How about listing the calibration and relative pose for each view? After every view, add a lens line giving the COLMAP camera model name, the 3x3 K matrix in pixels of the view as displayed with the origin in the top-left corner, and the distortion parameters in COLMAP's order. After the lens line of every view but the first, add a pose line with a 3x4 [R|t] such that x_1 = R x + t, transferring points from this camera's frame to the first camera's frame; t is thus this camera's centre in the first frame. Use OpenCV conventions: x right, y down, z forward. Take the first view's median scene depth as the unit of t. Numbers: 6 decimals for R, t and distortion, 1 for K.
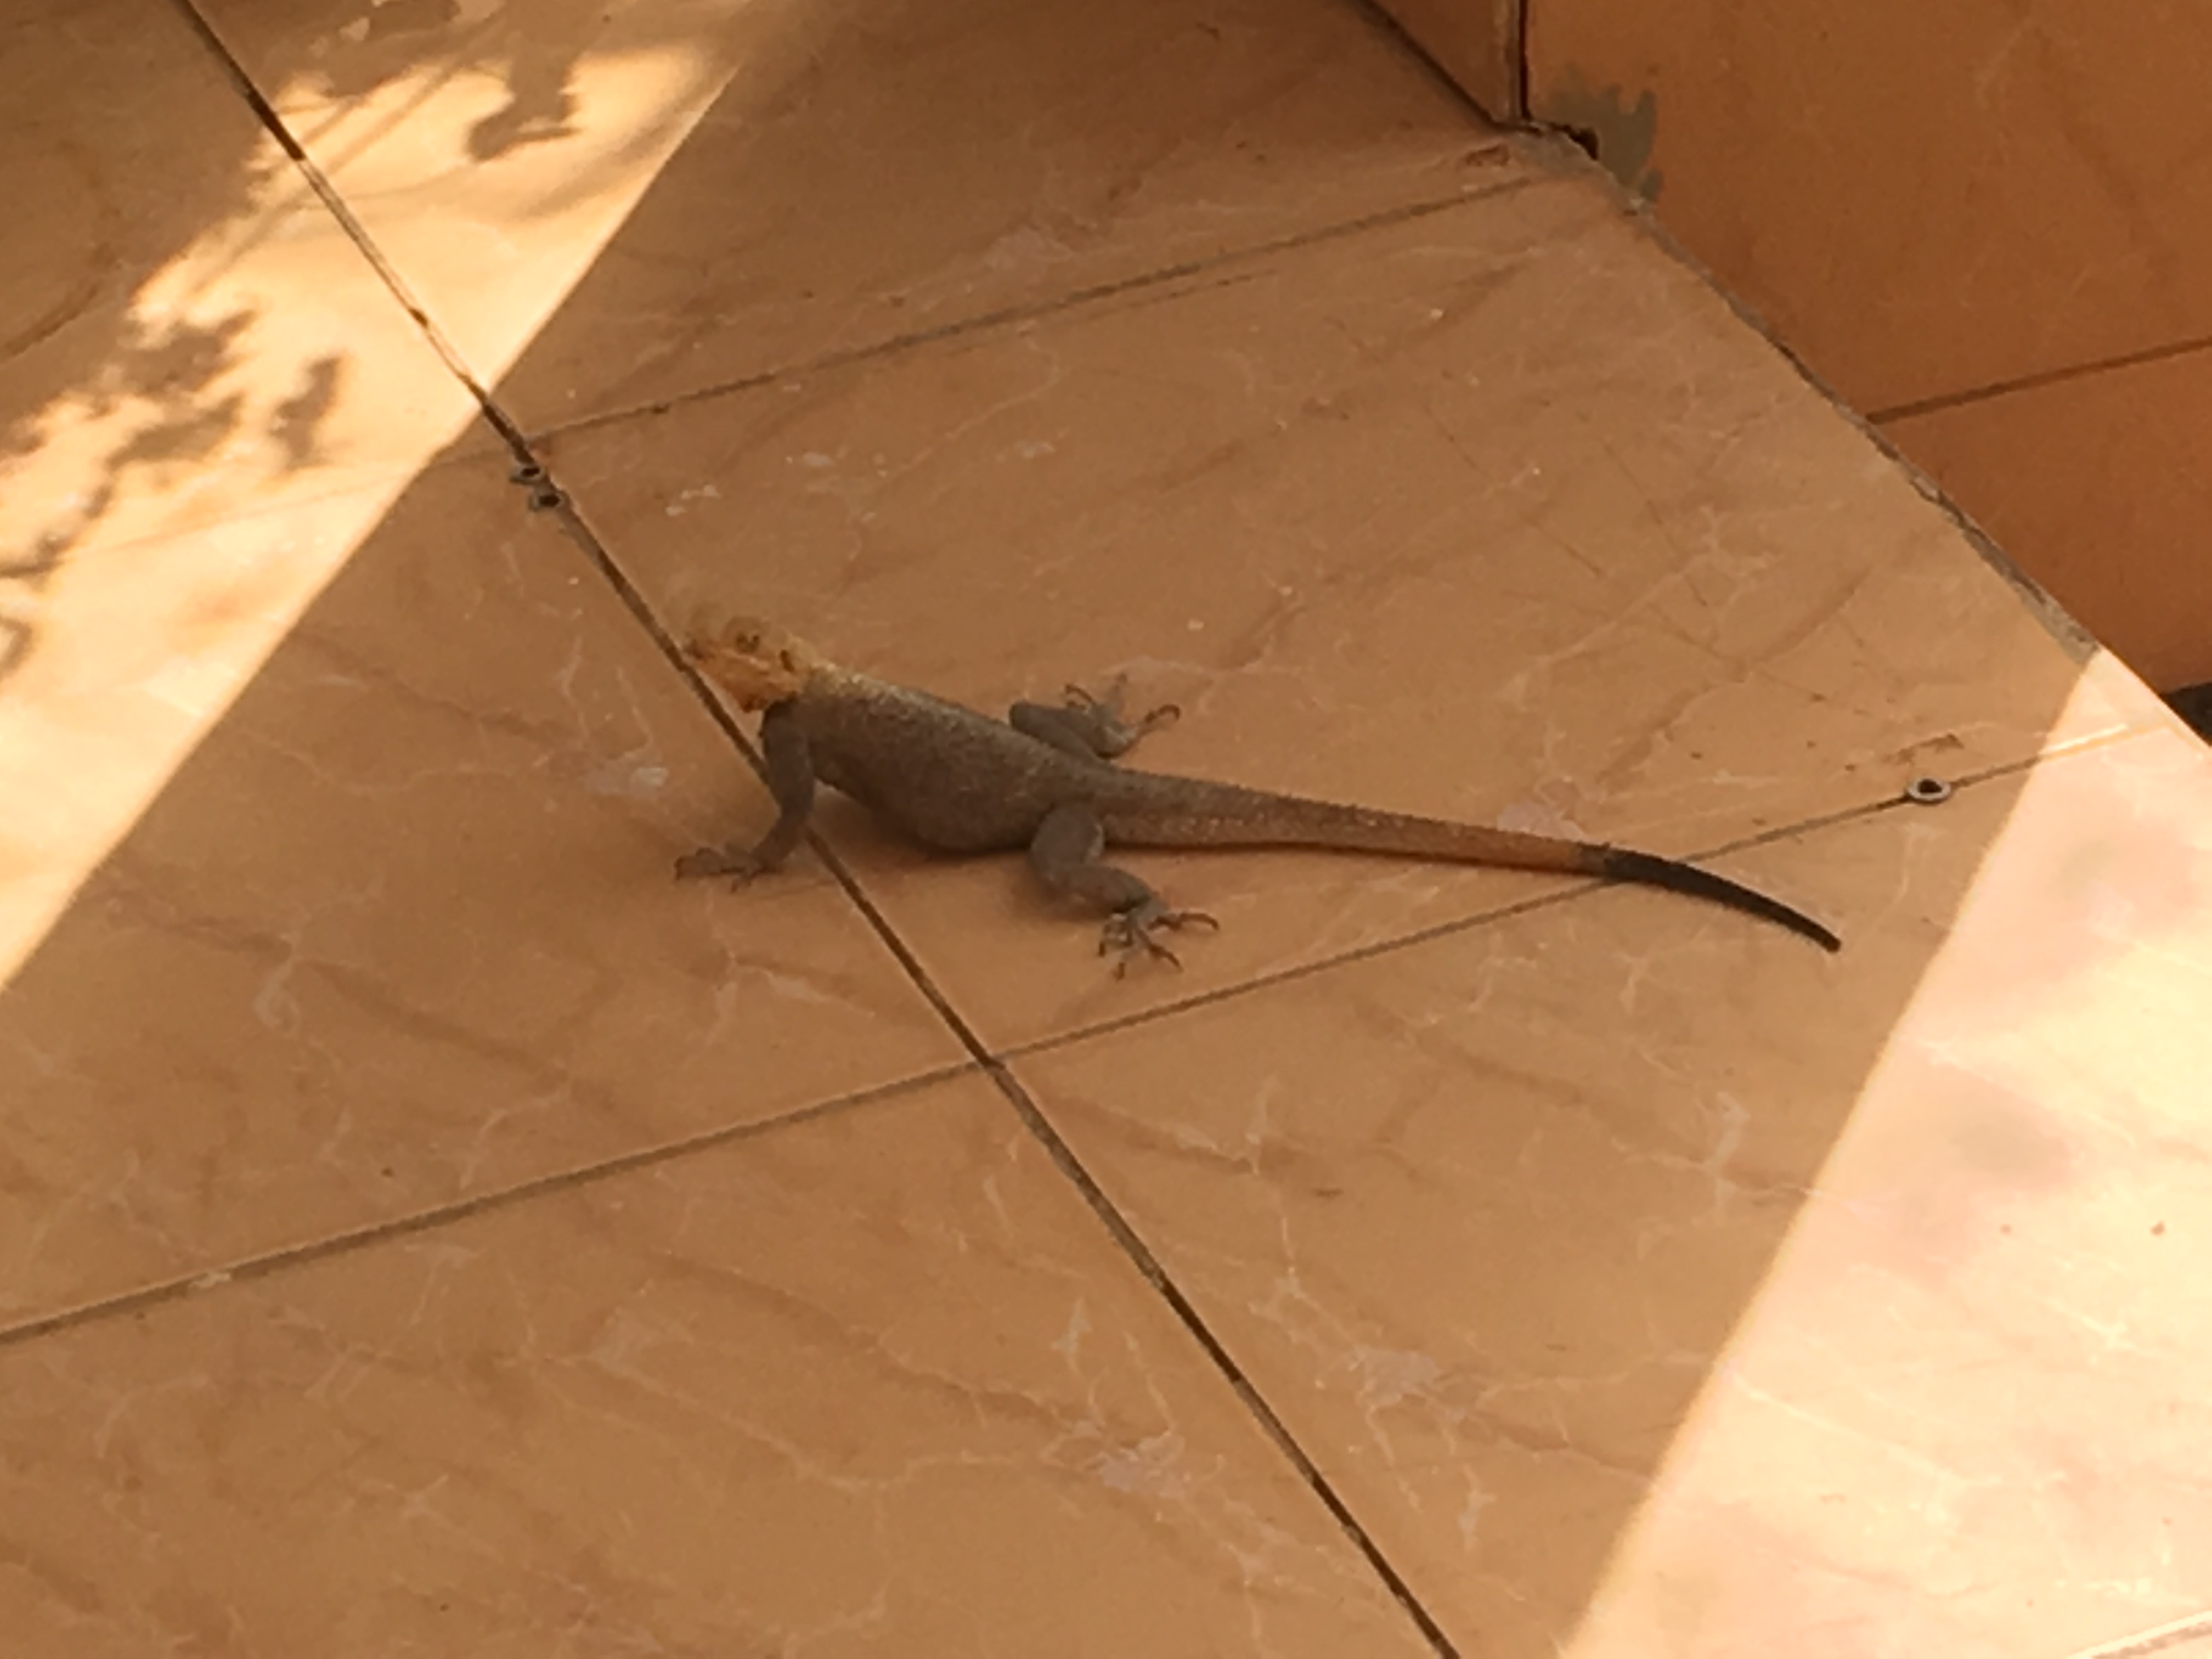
lens RADIAL K [[9393.2, 0, 1112.1], [0, 9393.2, 828.0], [0, 0, 1]] dist [-0.017505, 0.000000]
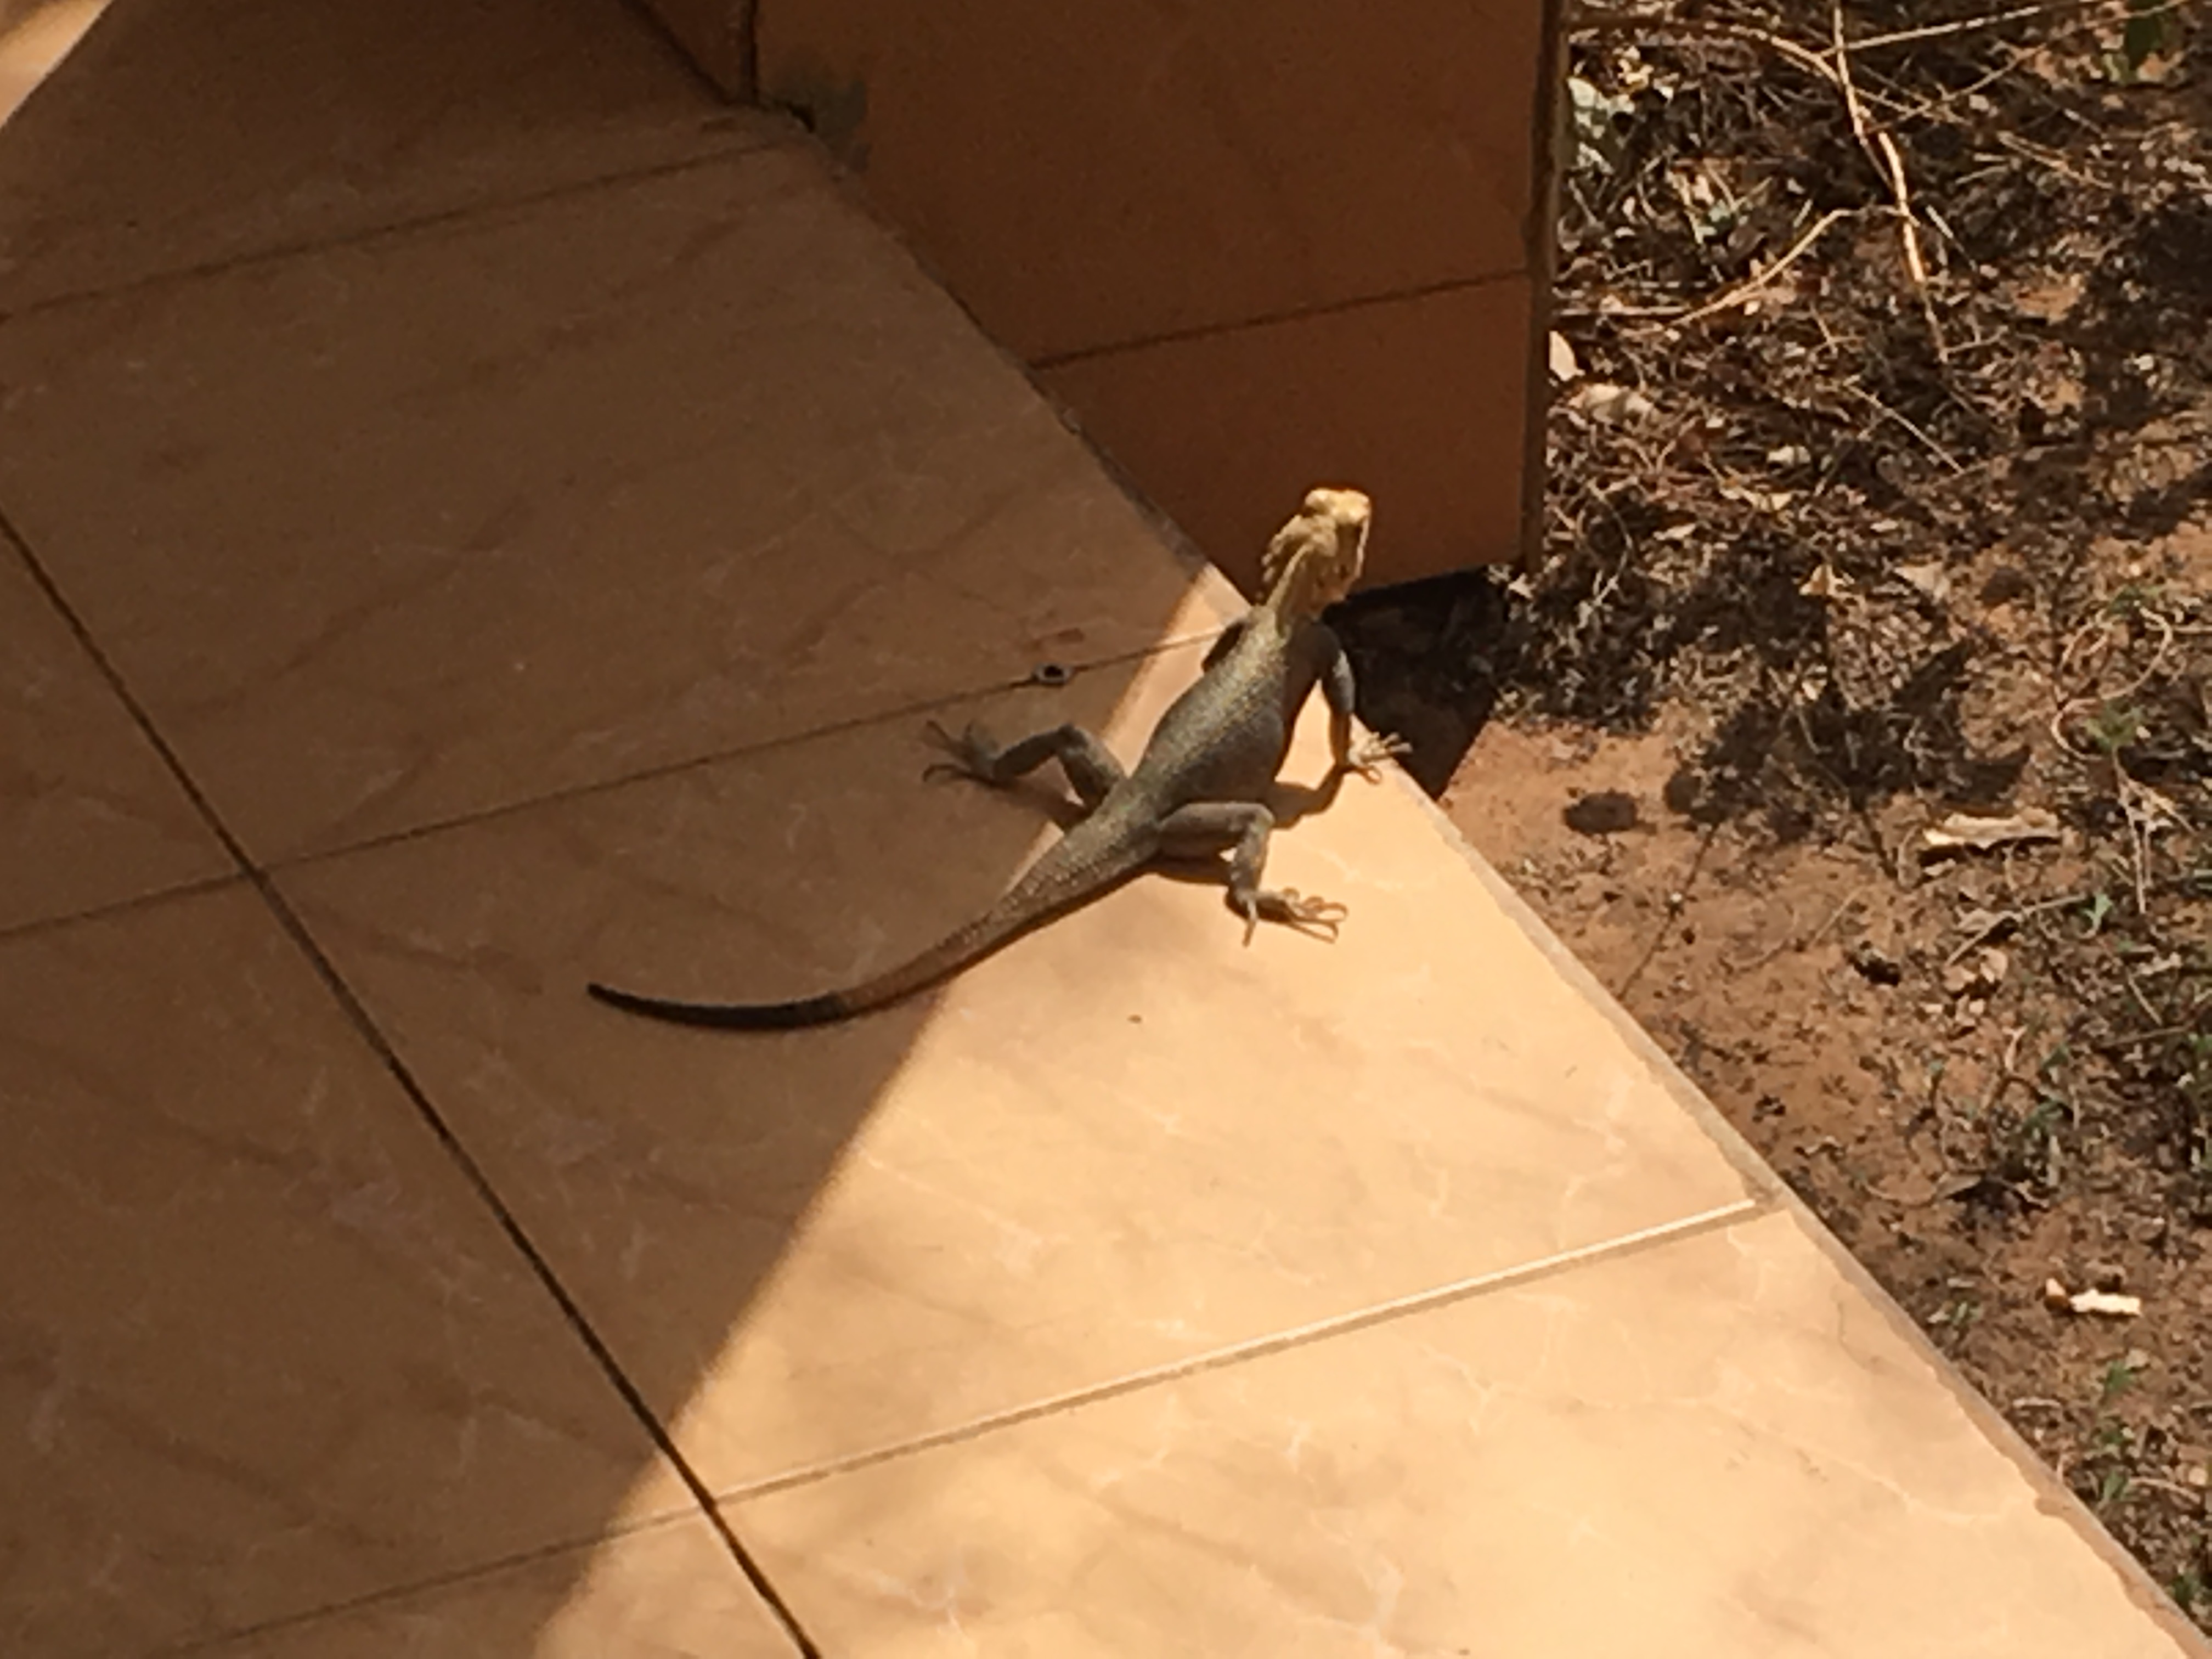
lens RADIAL K [[9393.2, 0, 1091.1], [0, 9393.2, 834.2], [0, 0, 1]] dist [-0.017505, 0.000000]
pose [[0.997421, 0.032643, 0.063918, 0.015833], [-0.033187, 0.999421, 0.007476, 0.007100], [-0.063637, -0.009578, 0.997927, -0.191227]]
